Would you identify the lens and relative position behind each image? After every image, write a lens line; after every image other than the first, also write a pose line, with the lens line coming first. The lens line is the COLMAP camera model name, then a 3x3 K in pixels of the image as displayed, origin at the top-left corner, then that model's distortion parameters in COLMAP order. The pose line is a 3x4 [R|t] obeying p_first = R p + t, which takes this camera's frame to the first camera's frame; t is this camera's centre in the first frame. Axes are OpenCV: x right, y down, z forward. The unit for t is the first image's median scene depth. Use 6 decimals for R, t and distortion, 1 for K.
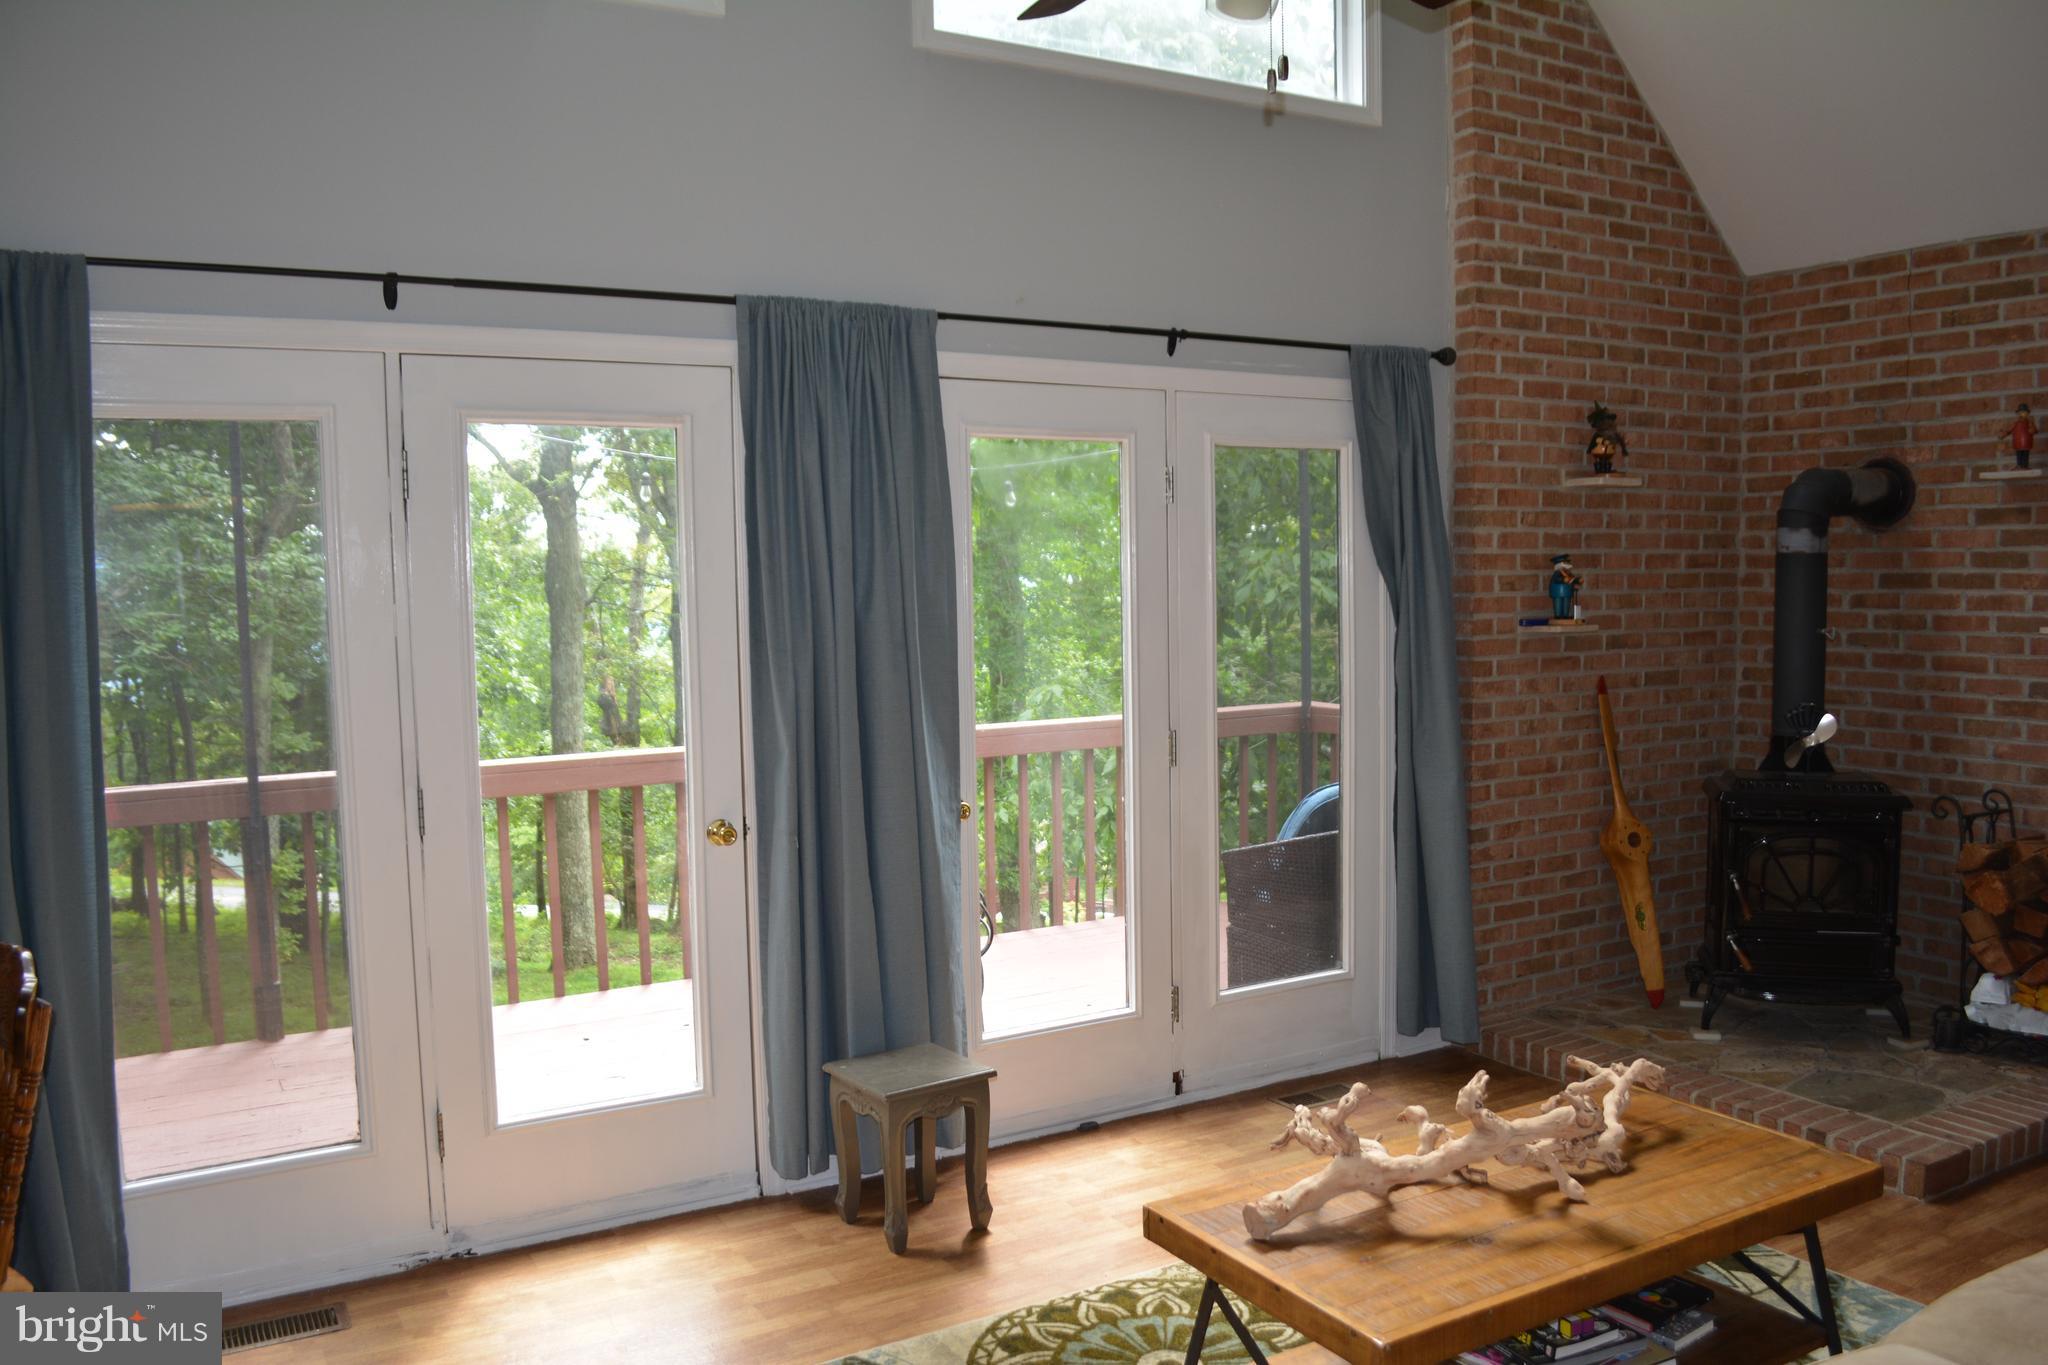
lens RADIAL K [[1578.2, 0, 1023.9], [0, 1578.2, 685.2], [0, 0, 1]] dist [-0.073238, -0.001946]
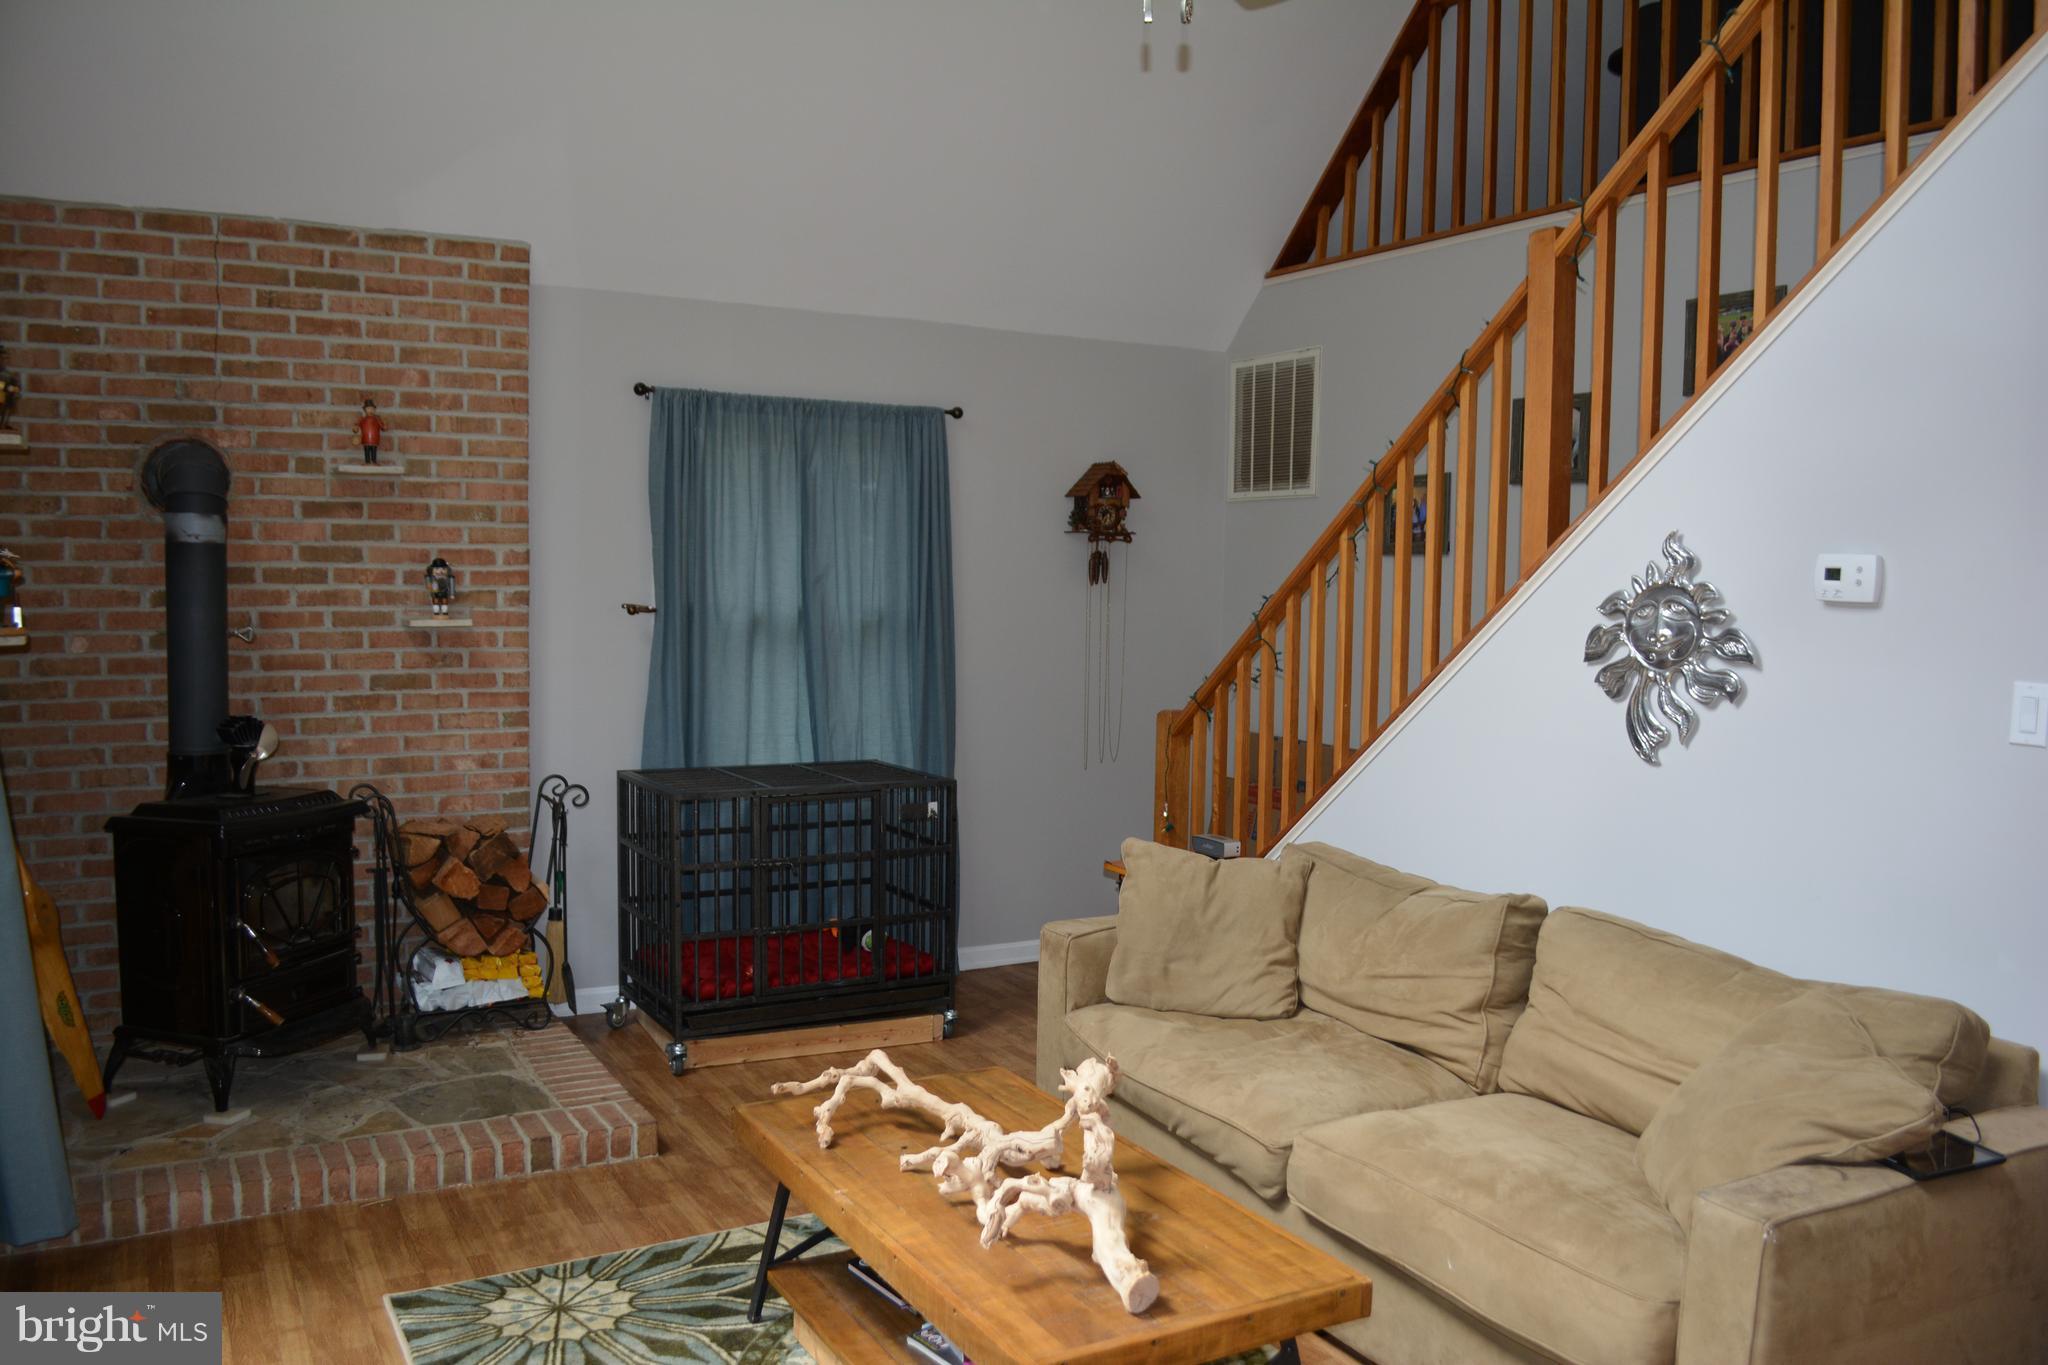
lens RADIAL K [[1629.6, 0, 1020.7], [0, 1629.6, 683.5], [0, 0, 1]] dist [-0.064361, -0.007620]
pose [[0.024720, -0.058870, 0.997960, -0.388019], [0.060986, 0.996494, 0.057273, -0.030605], [-0.997832, 0.059446, 0.028224, 0.523714]]
